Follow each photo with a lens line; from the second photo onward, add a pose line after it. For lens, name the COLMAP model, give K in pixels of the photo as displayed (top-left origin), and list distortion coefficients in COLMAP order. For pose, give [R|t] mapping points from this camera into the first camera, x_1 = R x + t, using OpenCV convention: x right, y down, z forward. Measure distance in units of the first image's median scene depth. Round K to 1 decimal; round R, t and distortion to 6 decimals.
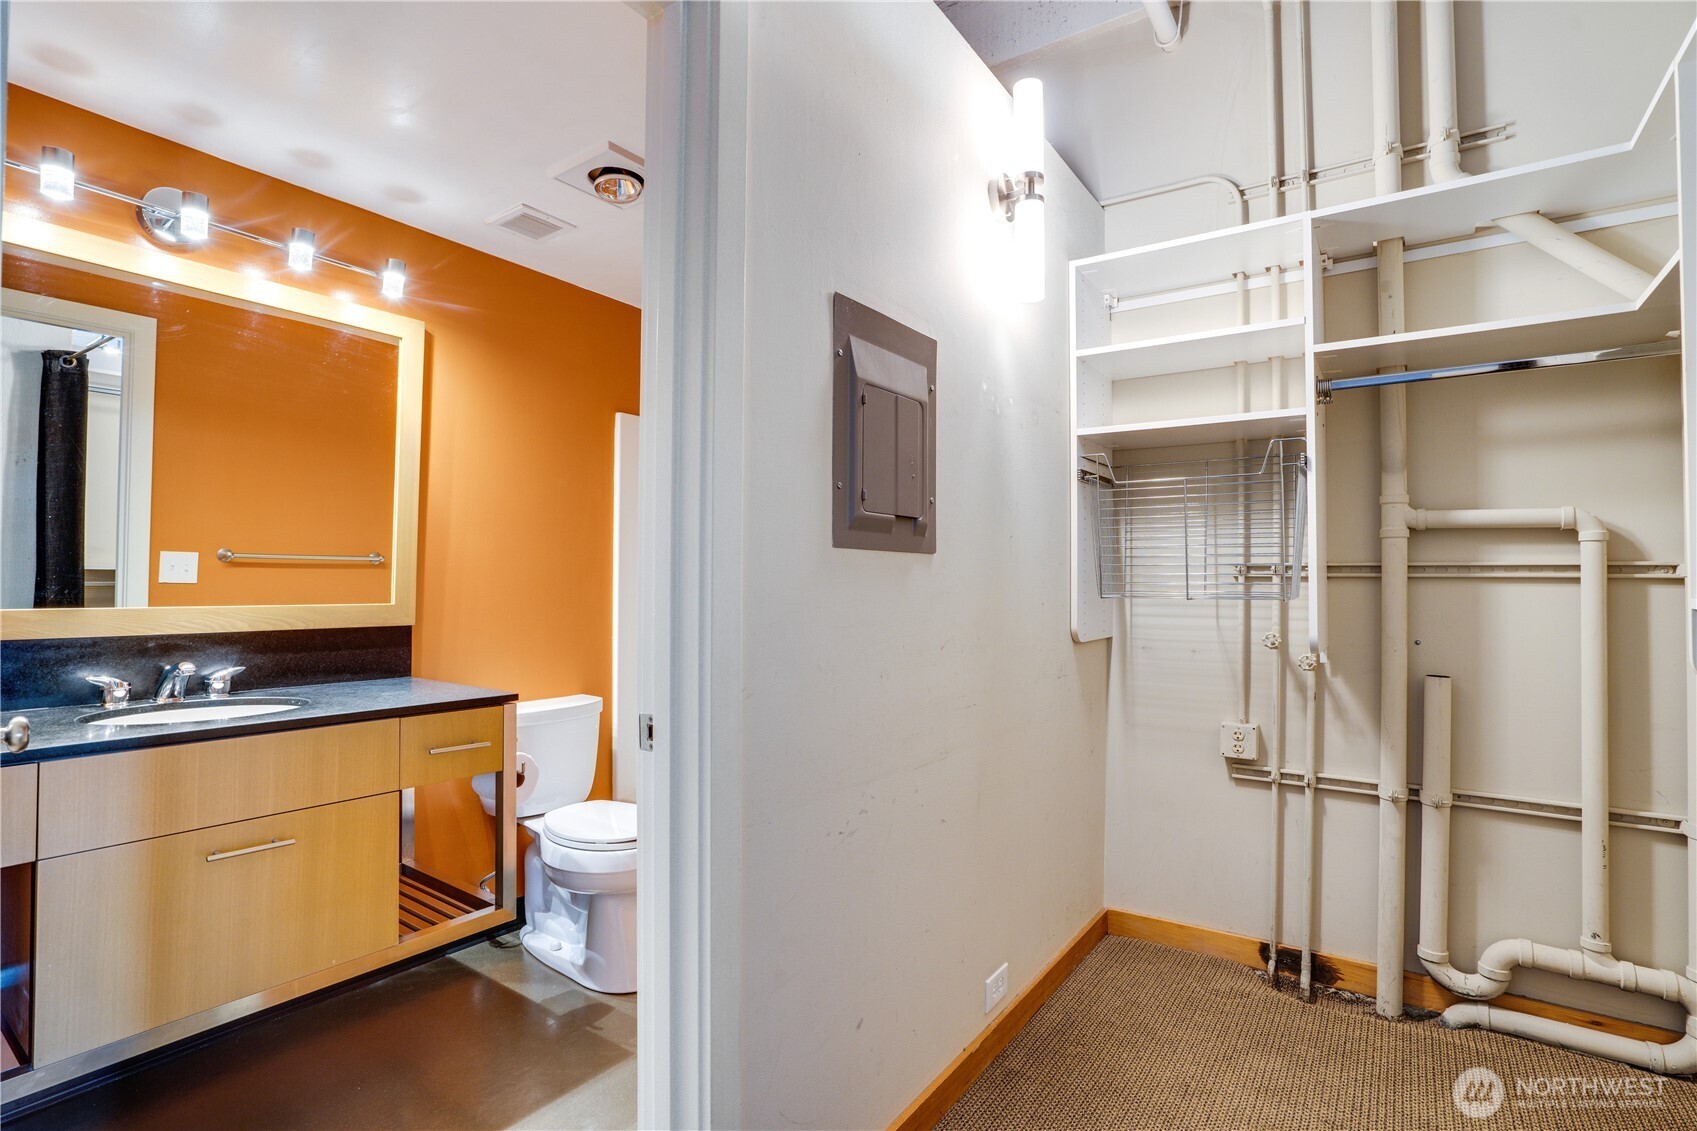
lens RADIAL K [[829.5, 0, 848.5], [0, 829.5, 565.5], [0, 0, 1]] dist [-0.050649, 0.020356]
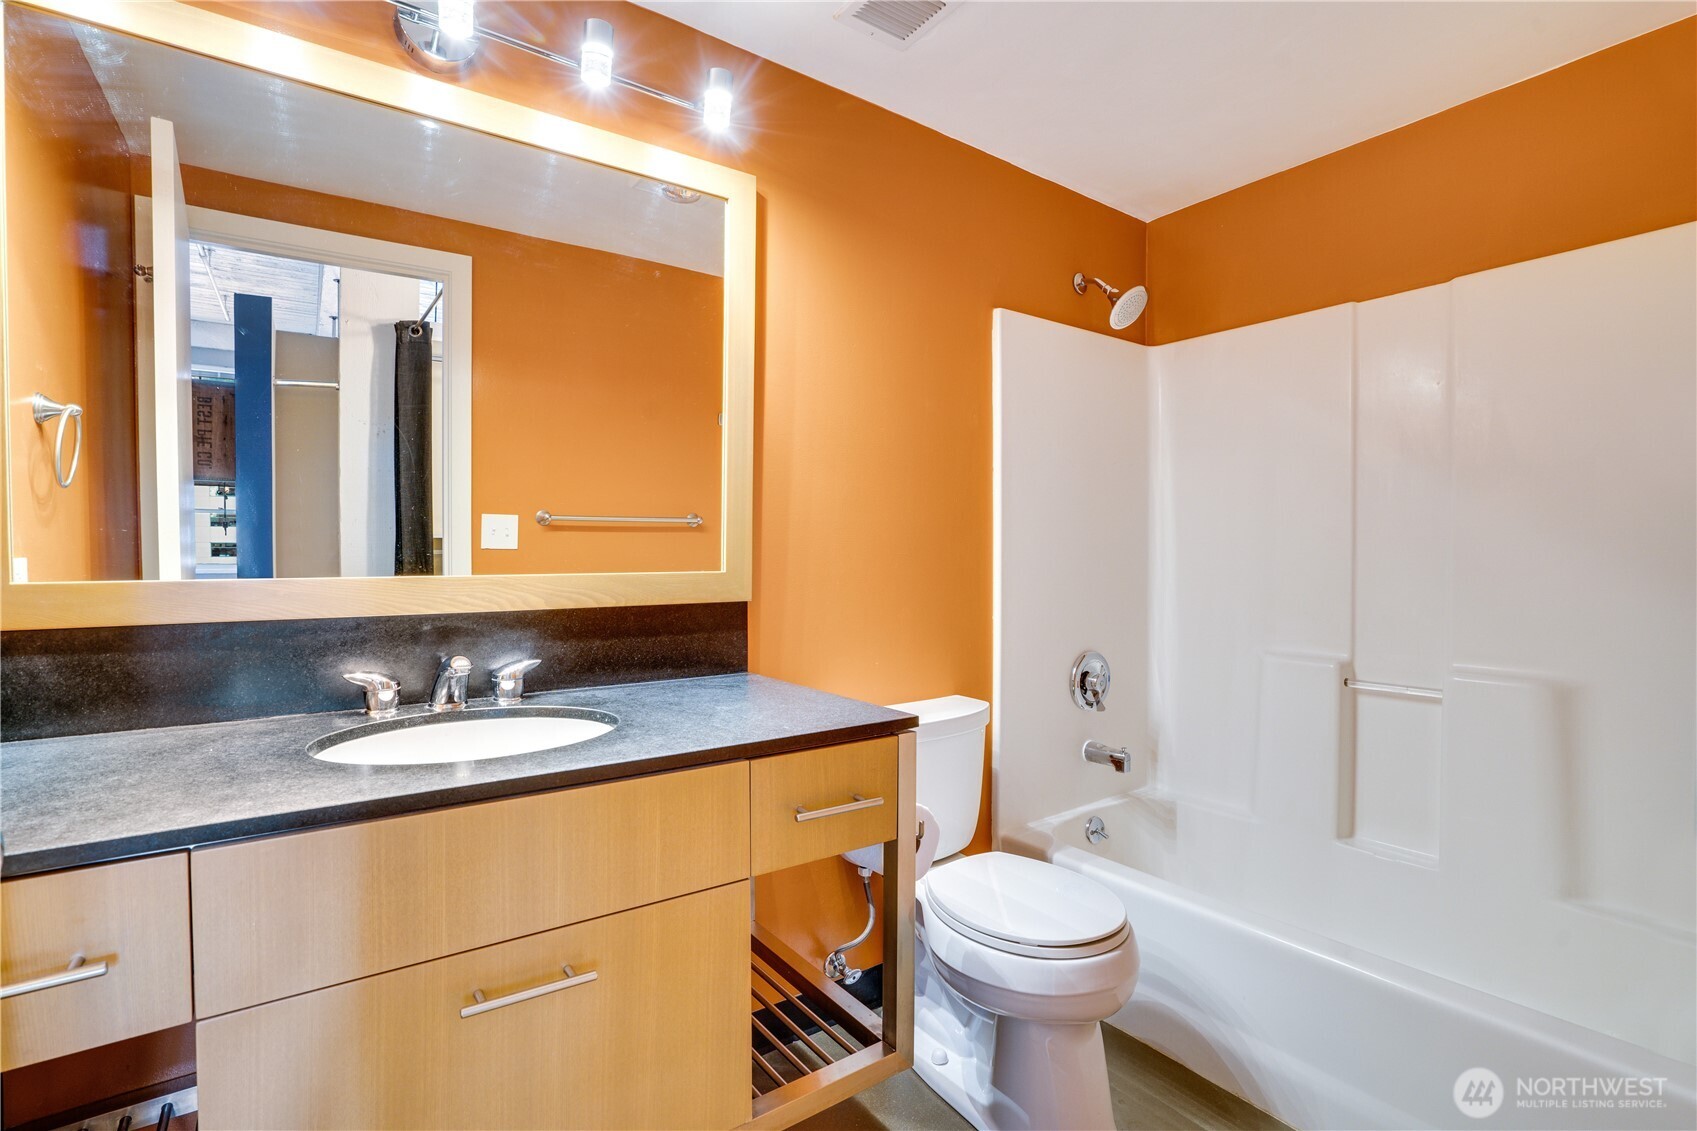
lens RADIAL K [[791.2, 0, 848.5], [0, 791.2, 565.5], [0, 0, 1]] dist [-0.067165, 0.034116]
pose [[0.949082, -0.000357, -0.315028, -0.129220], [0.011911, 0.999325, 0.034752, 0.010375], [0.314803, -0.036735, 0.948446, 0.207762]]
